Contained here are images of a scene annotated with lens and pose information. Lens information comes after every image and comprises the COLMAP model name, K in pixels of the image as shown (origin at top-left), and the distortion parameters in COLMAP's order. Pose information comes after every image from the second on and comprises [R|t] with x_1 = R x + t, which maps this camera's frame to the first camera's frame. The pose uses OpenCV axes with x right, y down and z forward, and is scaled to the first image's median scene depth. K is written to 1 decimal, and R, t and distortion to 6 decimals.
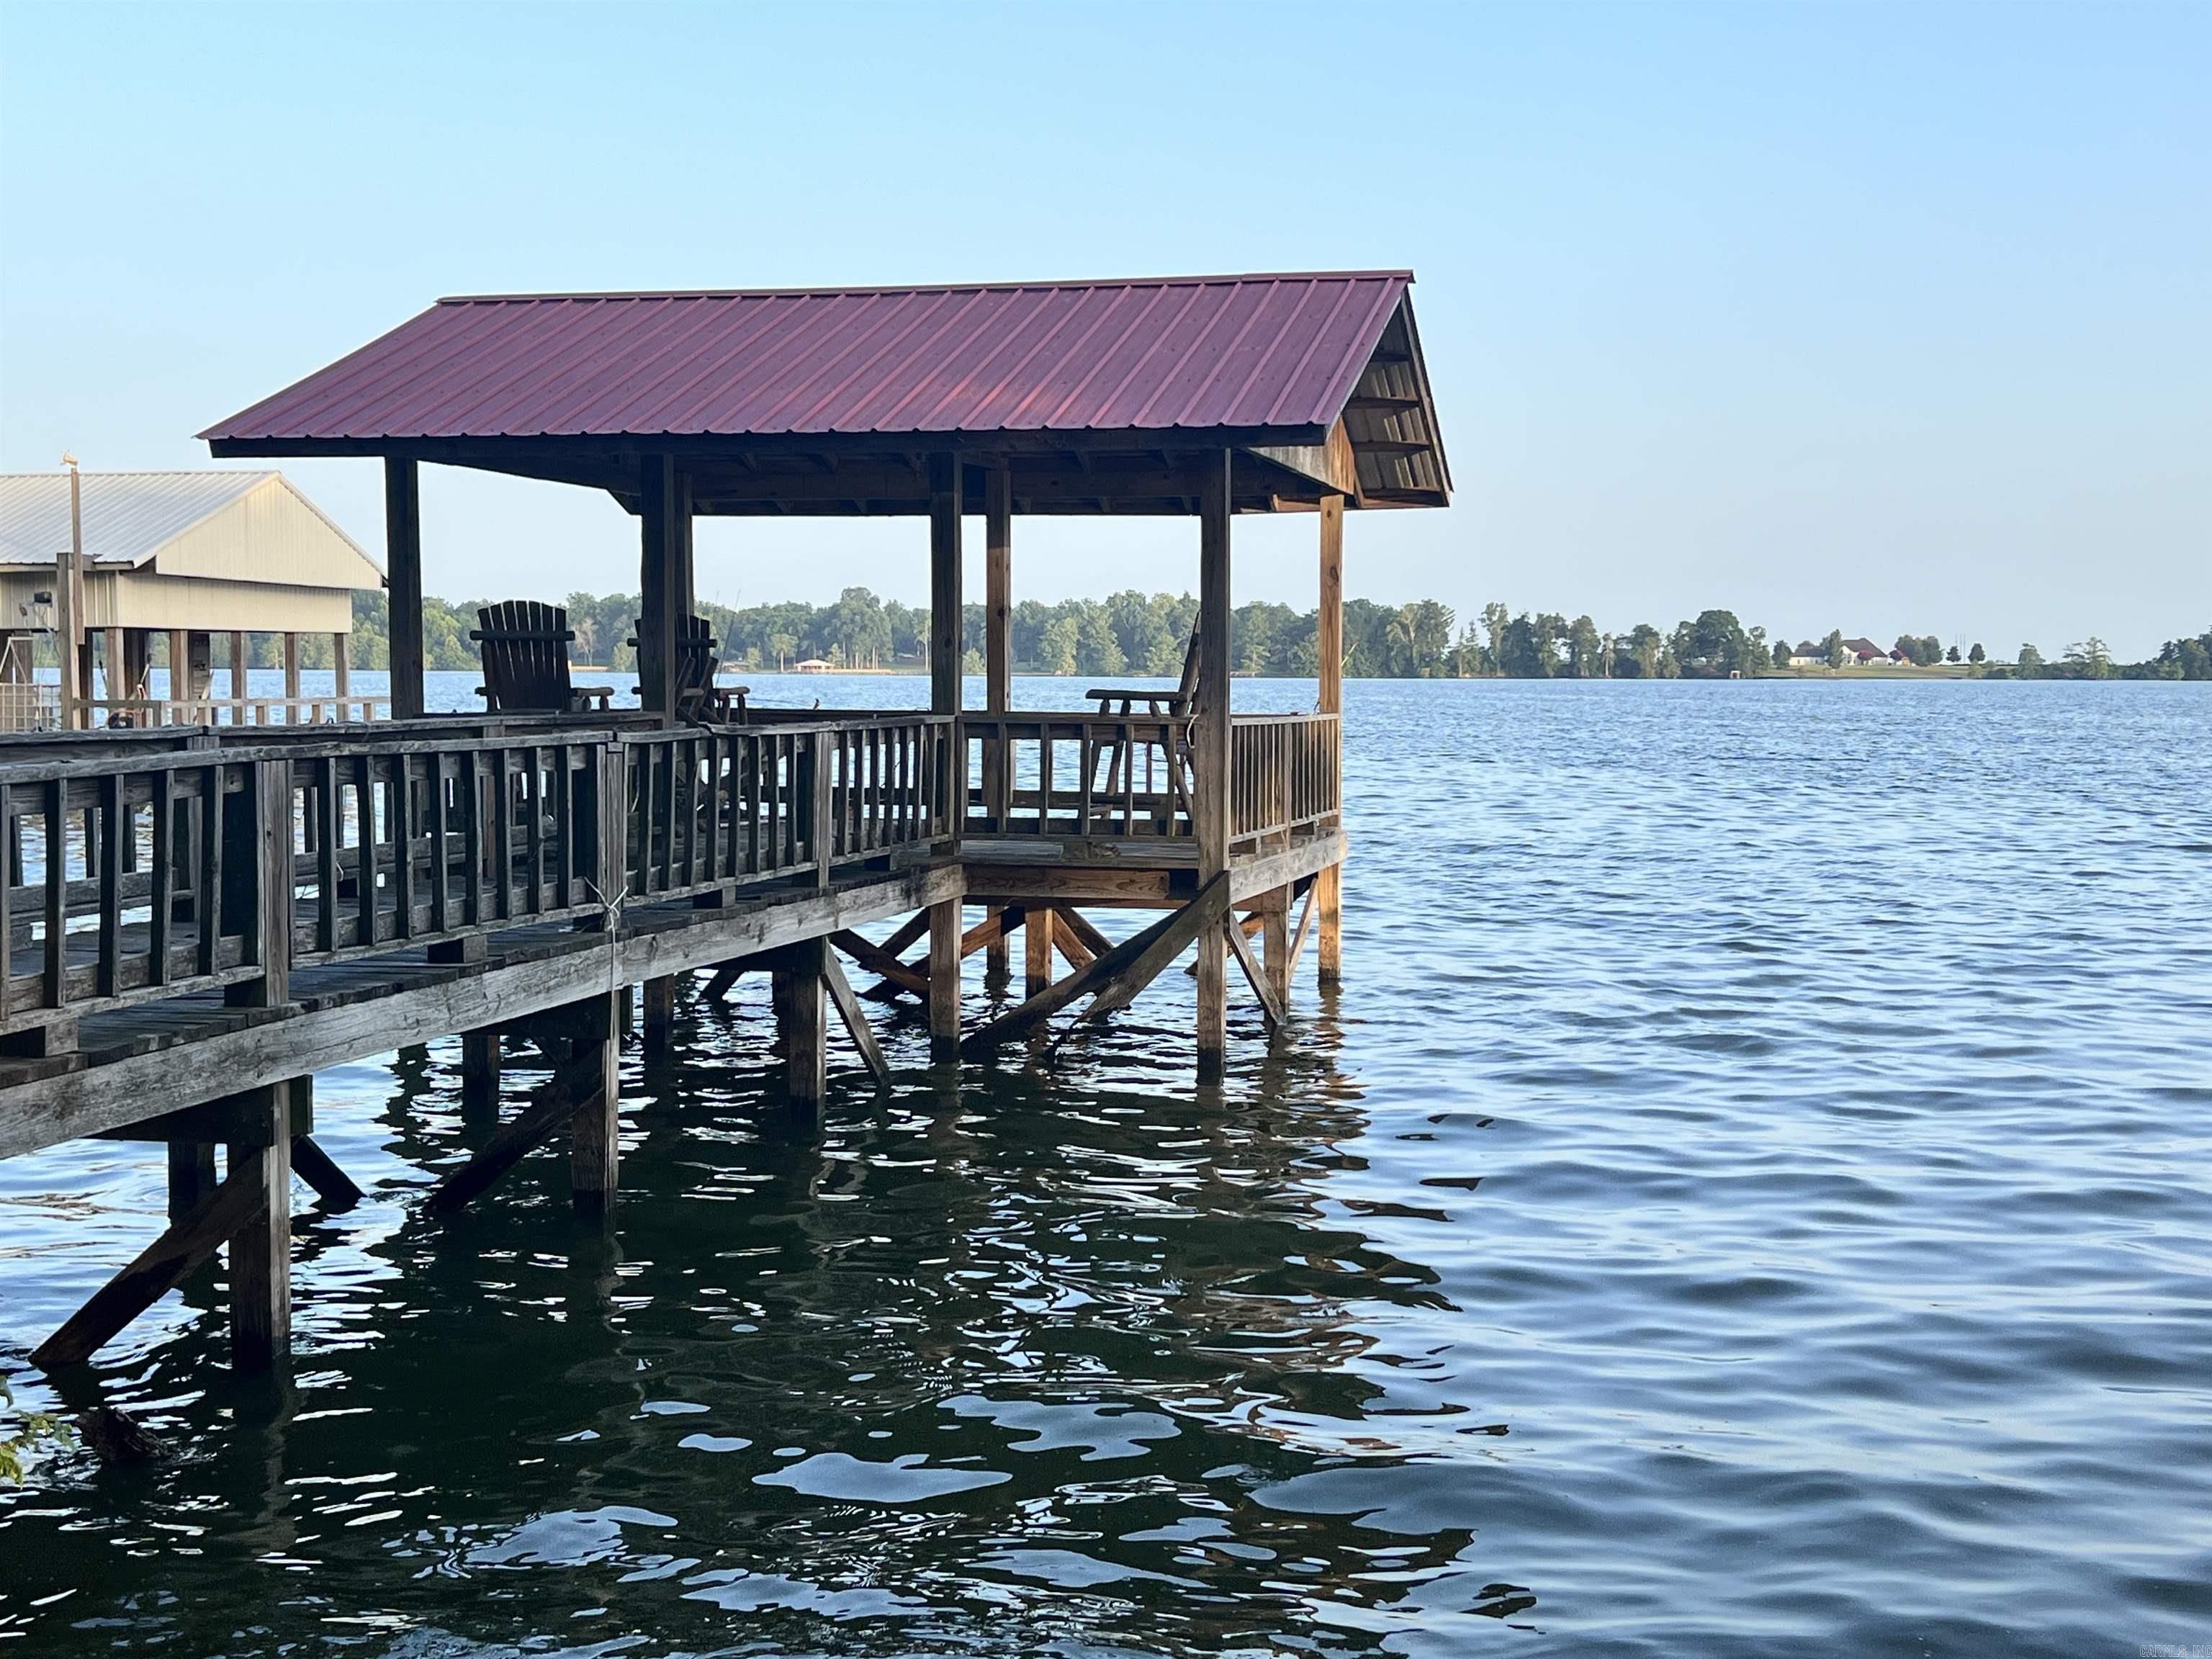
lens RADIAL K [[2856.7, 0, 1103.4], [0, 2856.7, 816.2], [0, 0, 1]] dist [0.107814, 0.000000]
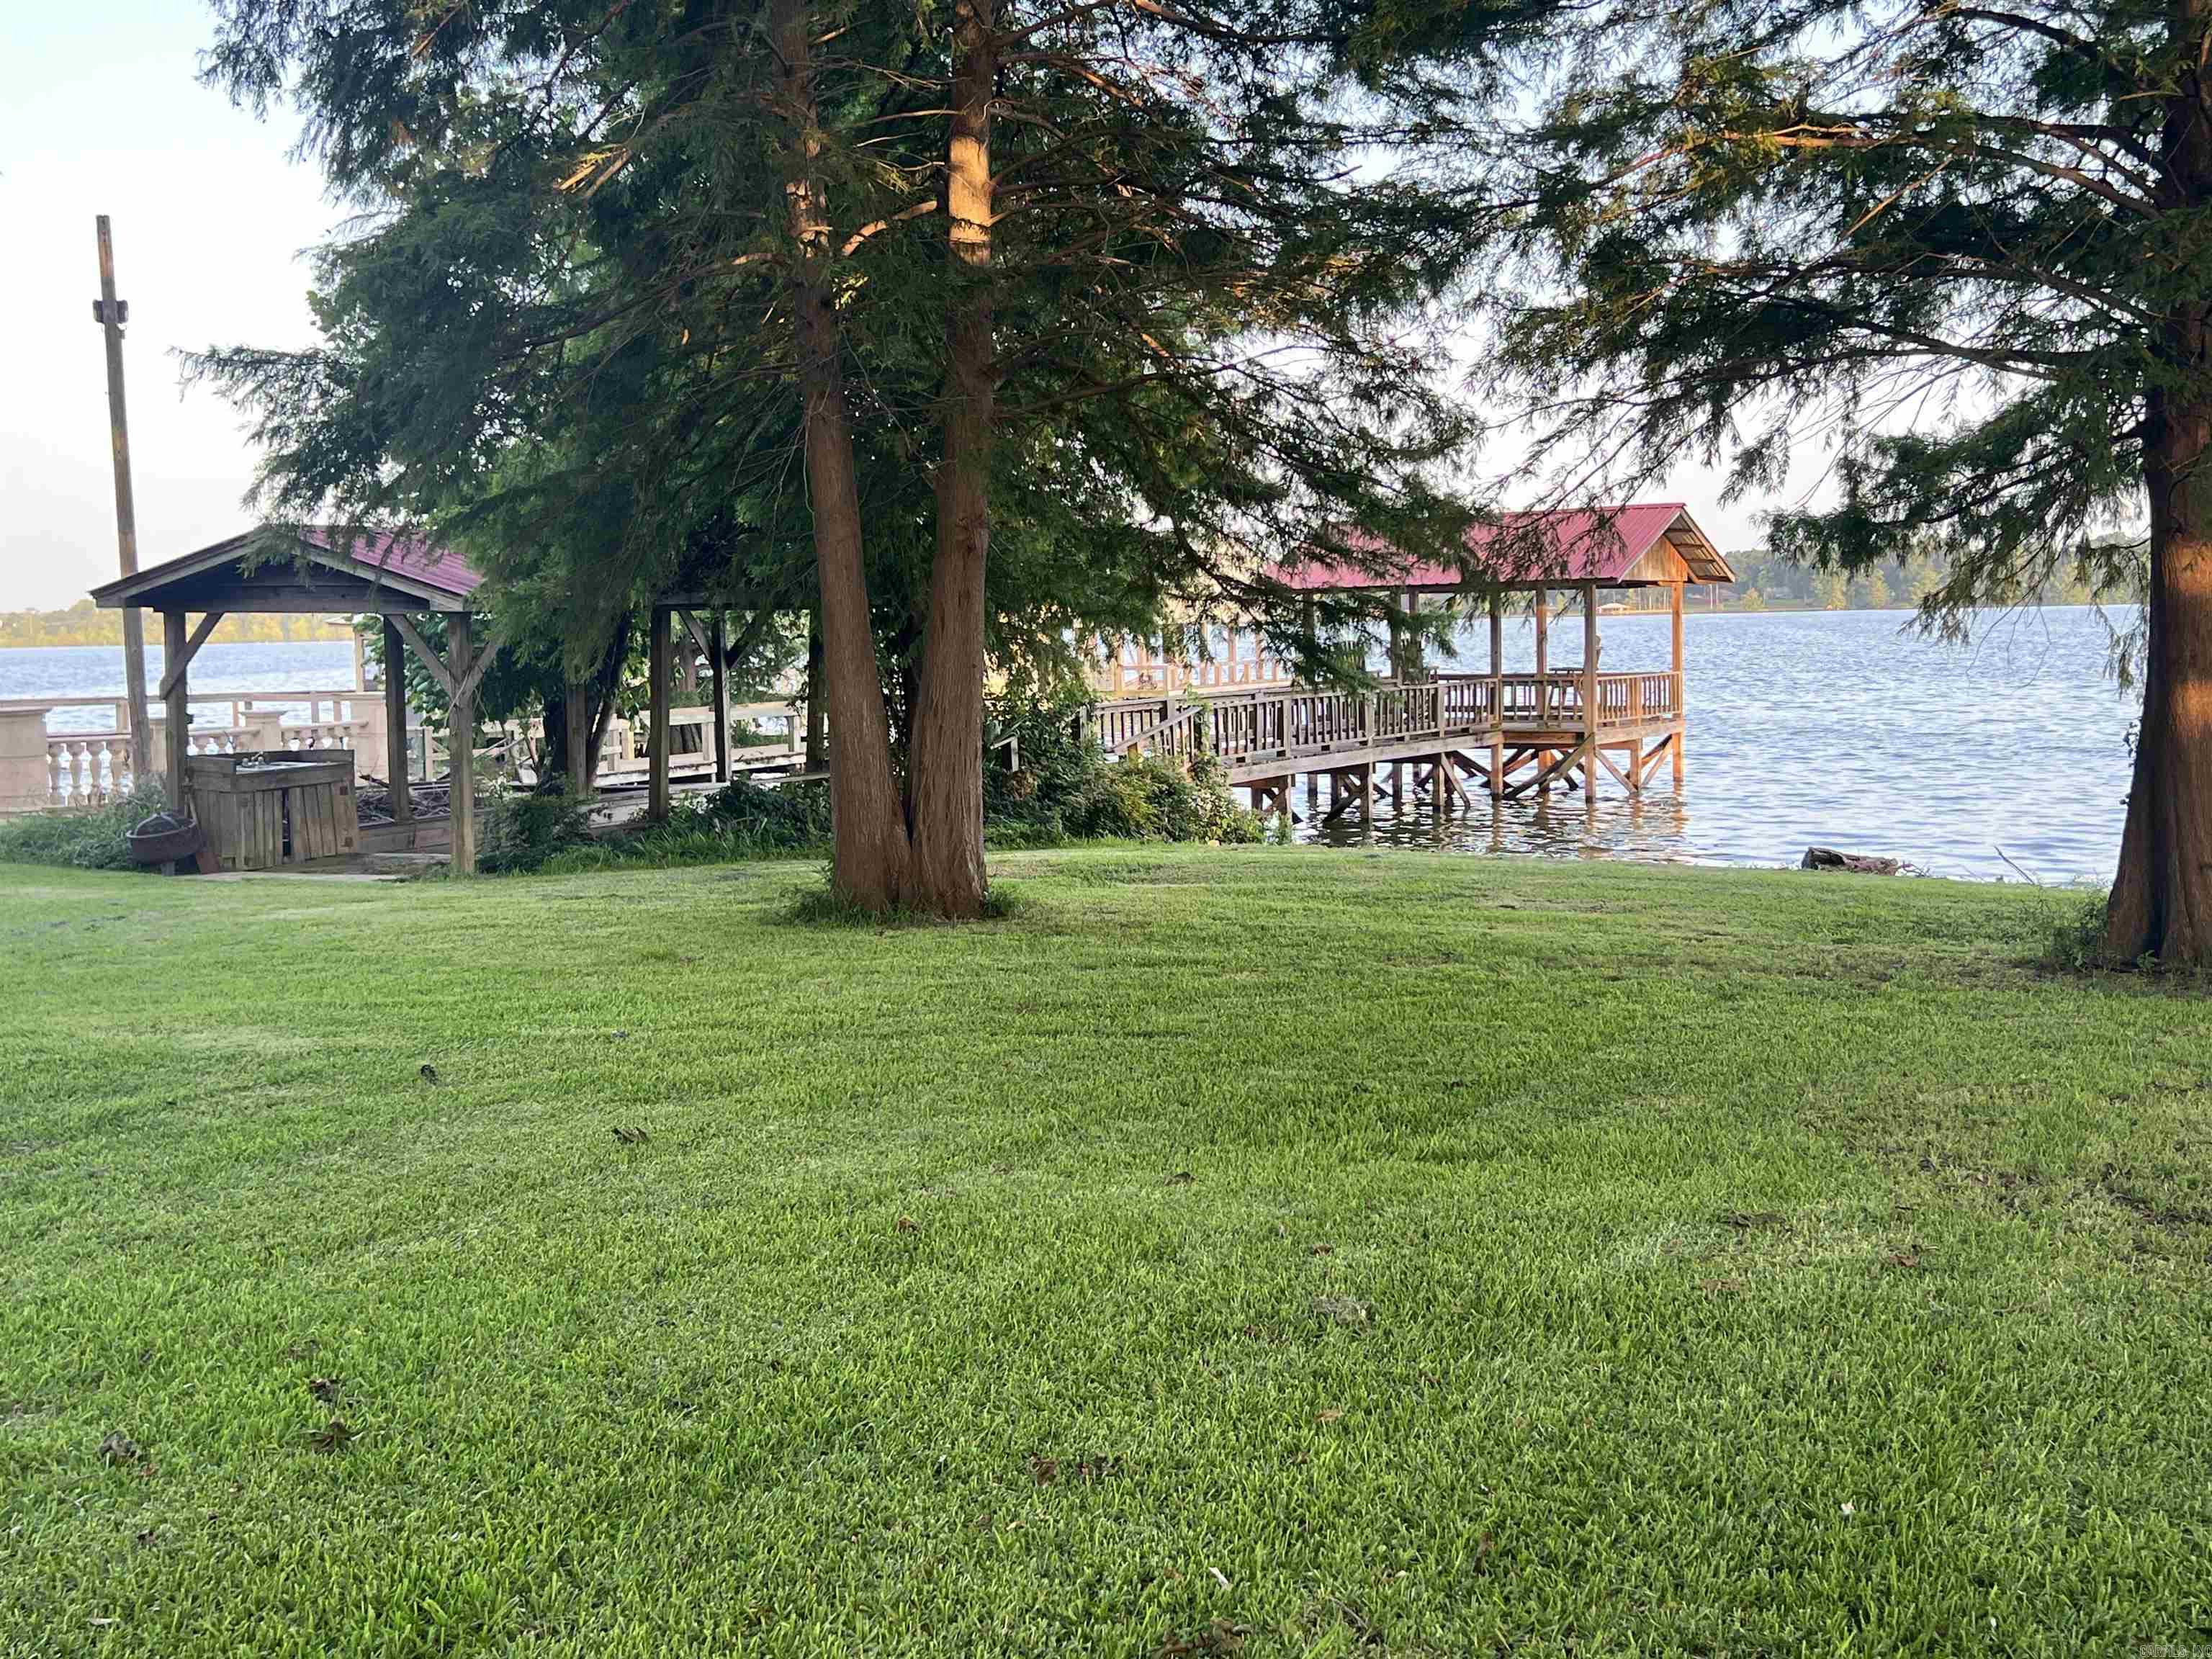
lens RADIAL K [[2393.2, 0, 1105.5], [0, 2393.2, 829.5], [0, 0, 1]] dist [0.005821, 0.000000]
pose [[0.954294, -0.006723, -0.298793, 0.296977], [0.016954, 0.999355, 0.031663, 0.033856], [0.298387, -0.035282, 0.953793, -1.427464]]
